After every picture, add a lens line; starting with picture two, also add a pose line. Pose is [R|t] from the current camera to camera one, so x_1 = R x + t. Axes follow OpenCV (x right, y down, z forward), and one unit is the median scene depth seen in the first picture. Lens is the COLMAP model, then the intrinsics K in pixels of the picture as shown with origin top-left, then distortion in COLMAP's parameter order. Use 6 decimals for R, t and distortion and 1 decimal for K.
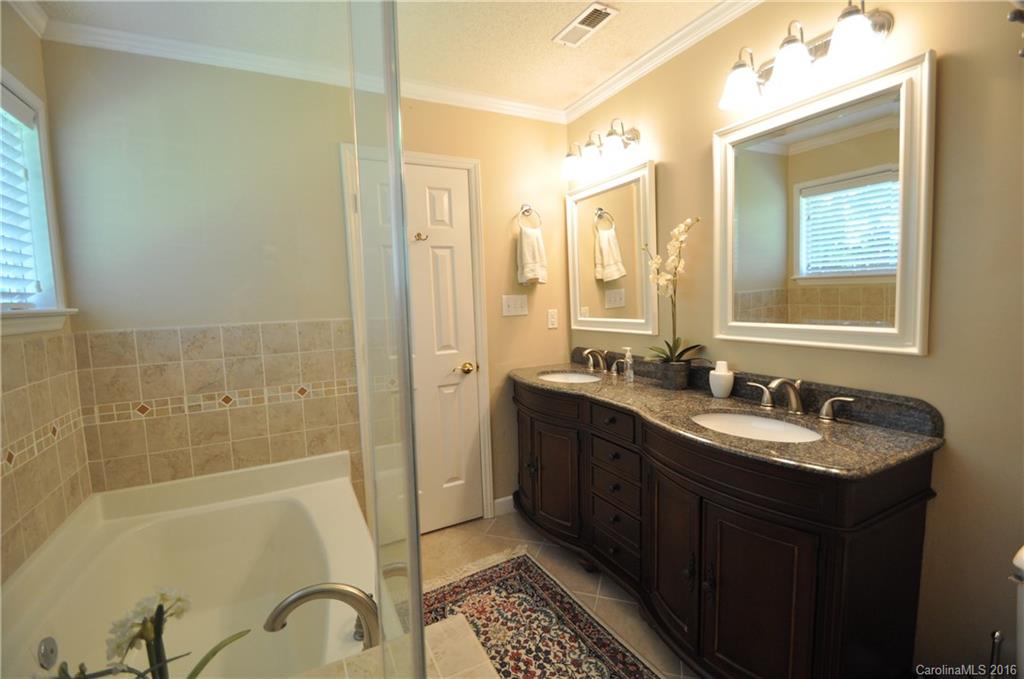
lens RADIAL K [[445.1, 0, 514.3], [0, 445.1, 331.3], [0, 0, 1]] dist [0.010168, -0.014403]
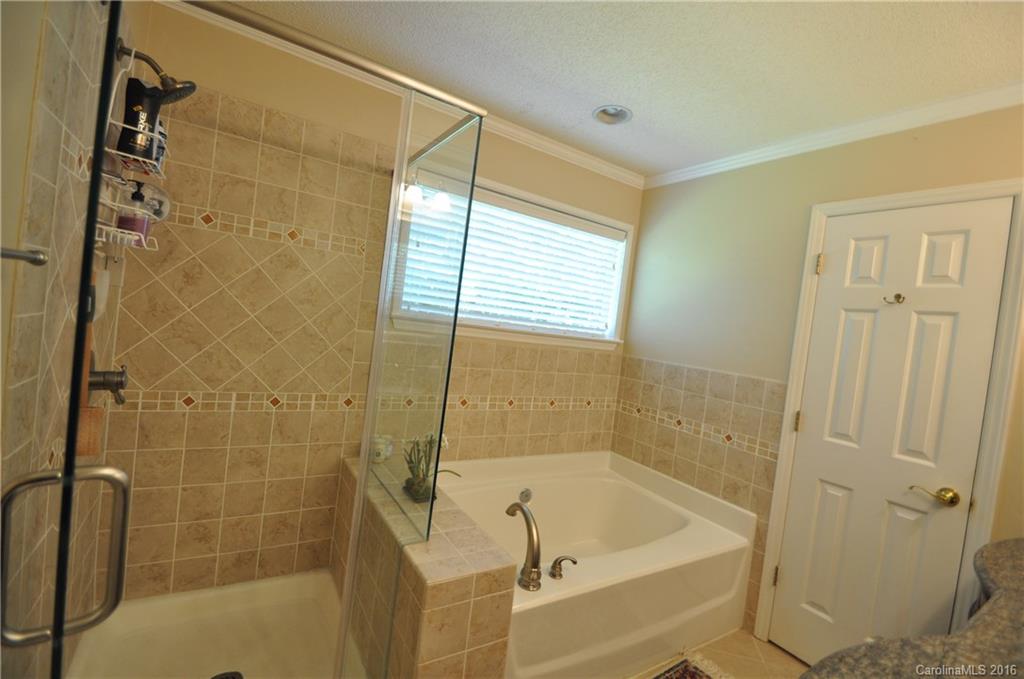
lens RADIAL K [[445.1, 0, 509.6], [0, 445.1, 334.9], [0, 0, 1]] dist [0.010168, -0.014403]
pose [[0.084466, 0.070878, -0.993902, 0.617103], [-0.209802, 0.976371, 0.051798, -0.063048], [0.974089, 0.204147, 0.097341, 0.355828]]
